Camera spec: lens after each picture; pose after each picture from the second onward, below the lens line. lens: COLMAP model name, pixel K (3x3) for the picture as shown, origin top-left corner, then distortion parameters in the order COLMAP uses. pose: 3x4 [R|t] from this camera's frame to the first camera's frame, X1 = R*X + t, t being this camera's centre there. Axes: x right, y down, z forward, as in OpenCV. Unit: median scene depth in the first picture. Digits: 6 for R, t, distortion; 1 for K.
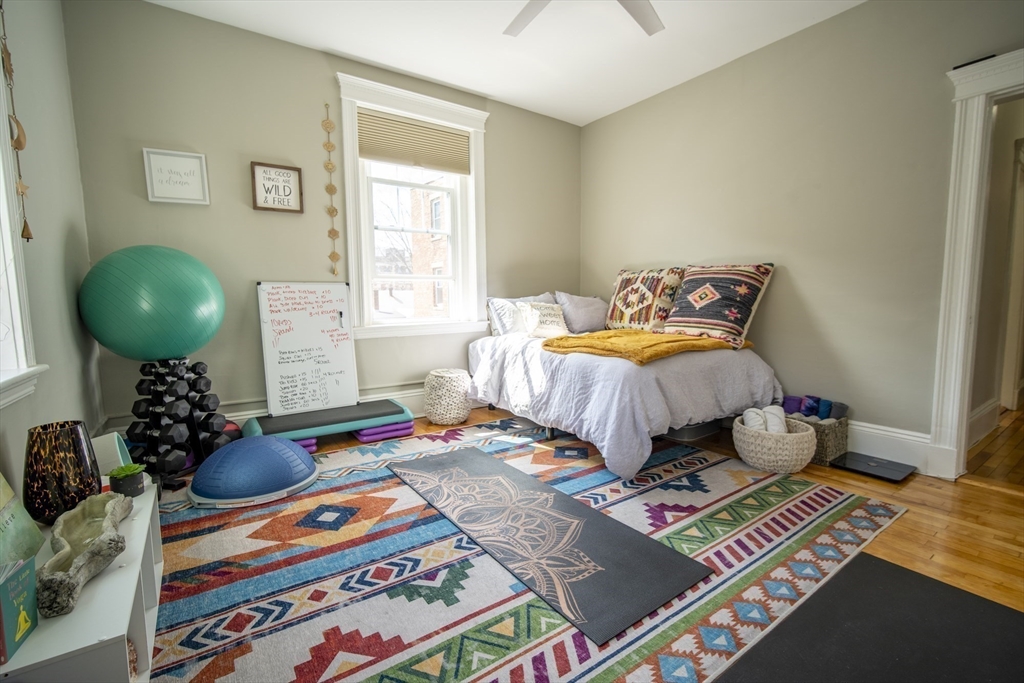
lens RADIAL K [[442.7, 0, 511.9], [0, 442.7, 341.1], [0, 0, 1]] dist [-0.005044, 0.001094]
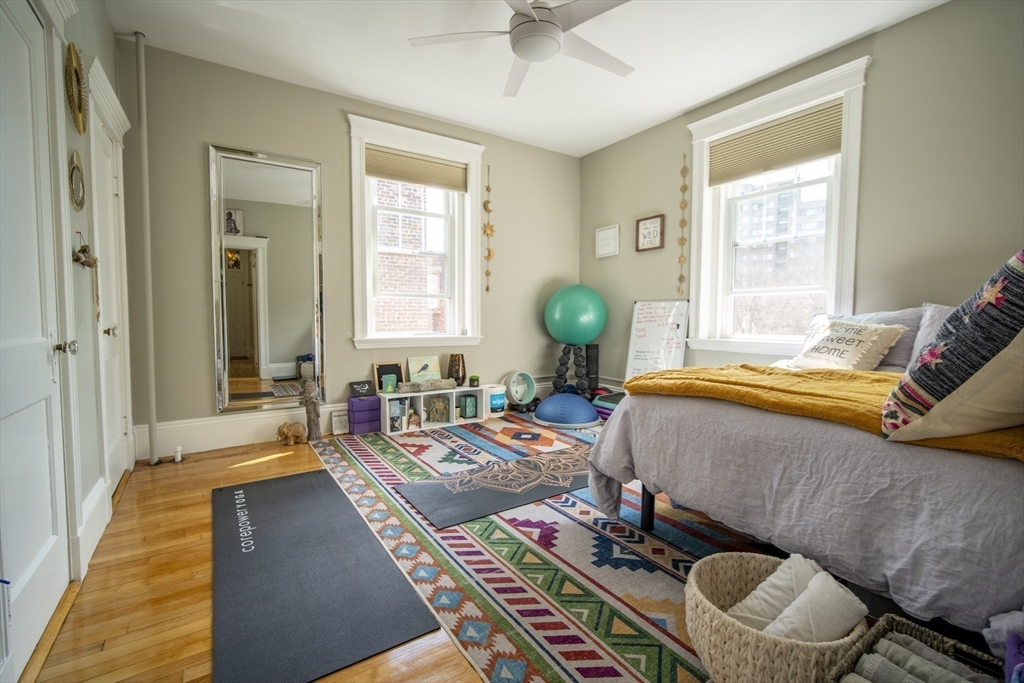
lens RADIAL K [[442.7, 0, 512.7], [0, 442.7, 341.1], [0, 0, 1]] dist [-0.005044, 0.001094]
pose [[-0.008170, 0.066445, -0.997757, 1.294518], [-0.100987, 0.992634, 0.066931, -0.089123], [0.994854, 0.101308, -0.001400, 0.894734]]
